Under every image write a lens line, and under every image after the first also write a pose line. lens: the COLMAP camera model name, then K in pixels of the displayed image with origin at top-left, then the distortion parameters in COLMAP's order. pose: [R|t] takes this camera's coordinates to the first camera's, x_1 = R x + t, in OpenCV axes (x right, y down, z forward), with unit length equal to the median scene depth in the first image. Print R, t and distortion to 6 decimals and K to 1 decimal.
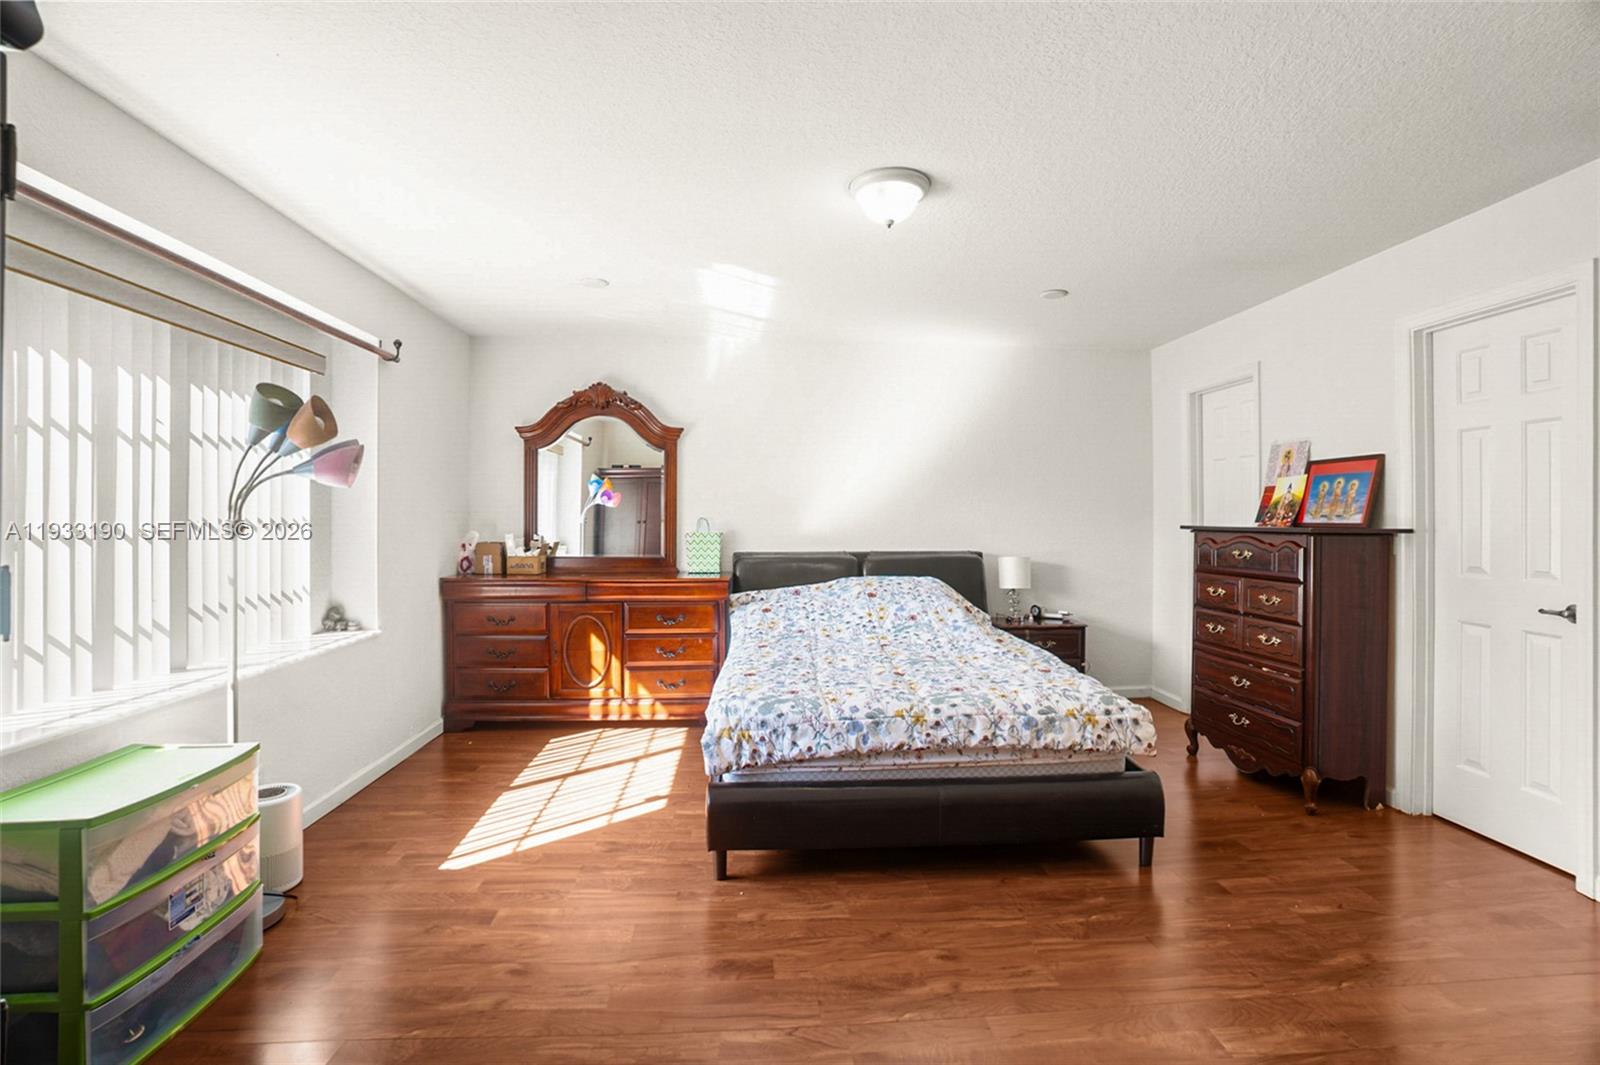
lens RADIAL K [[744.5, 0, 809.9], [0, 744.5, 516.3], [0, 0, 1]] dist [-0.071519, 0.028650]
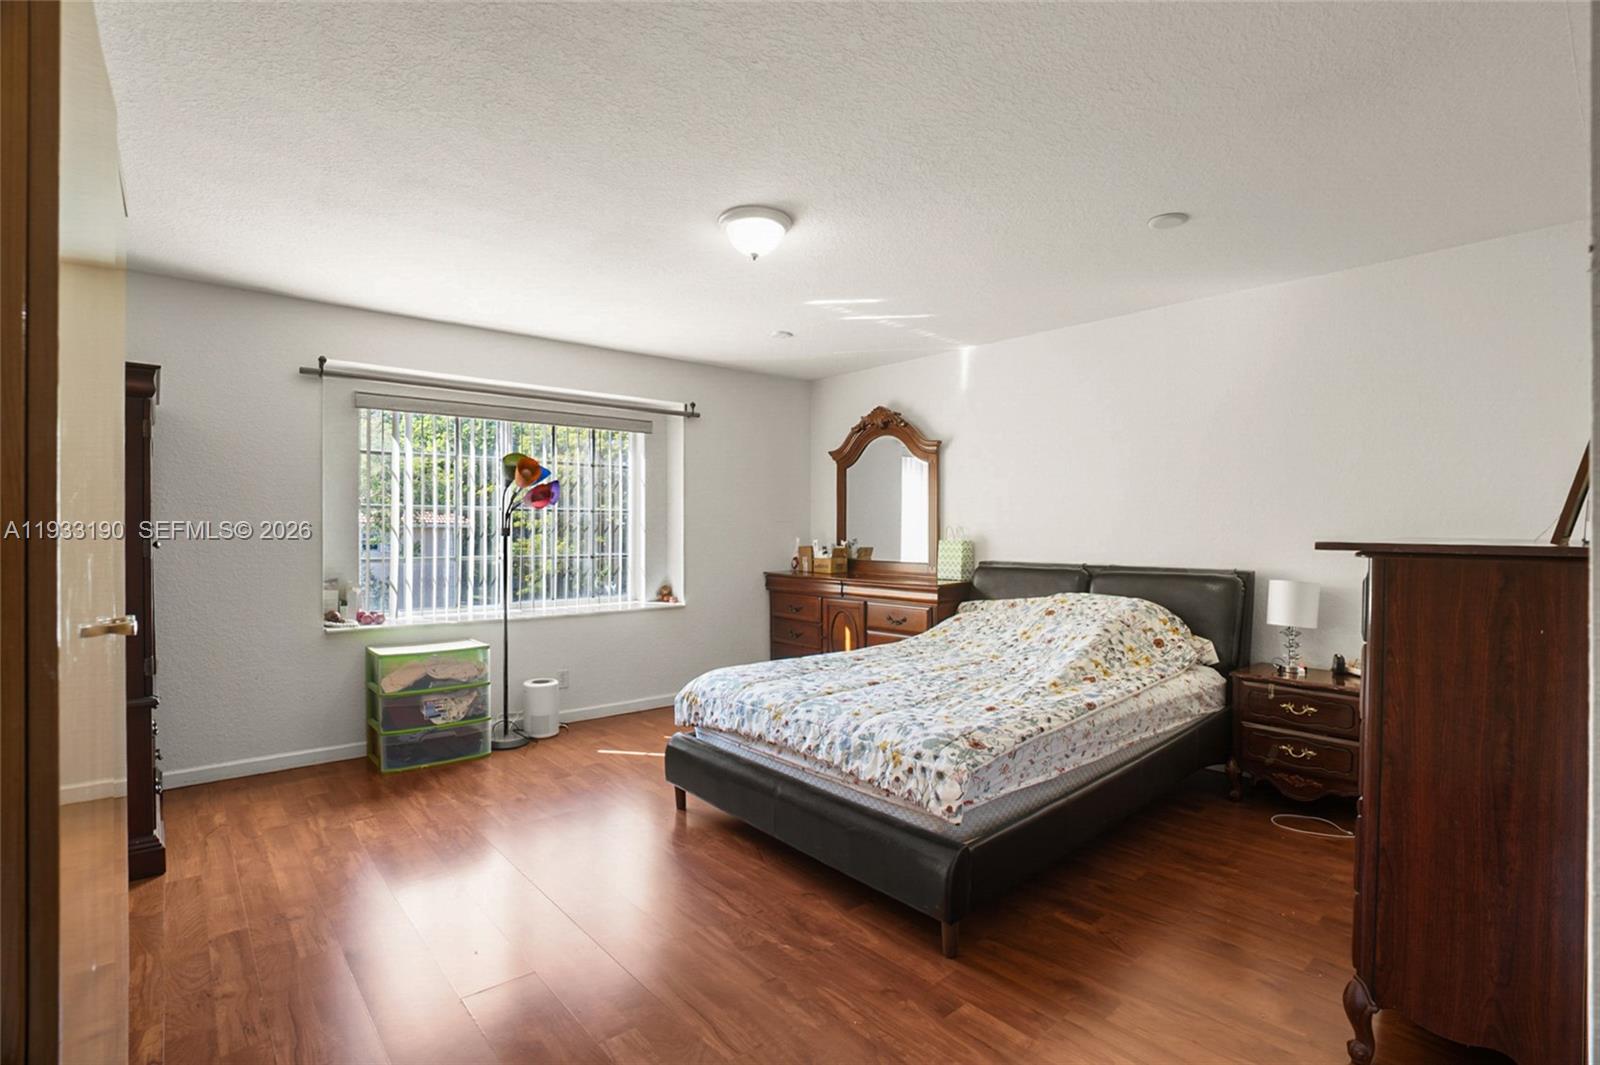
lens RADIAL K [[755.0, 0, 800.0], [0, 755.0, 532.5], [0, 0, 1]] dist [-0.063355, -0.000040]
pose [[0.594218, 0.003846, -0.804295, 1.020987], [0.002669, 0.999974, 0.006754, 0.005720], [0.804299, -0.006160, 0.594192, 0.385518]]
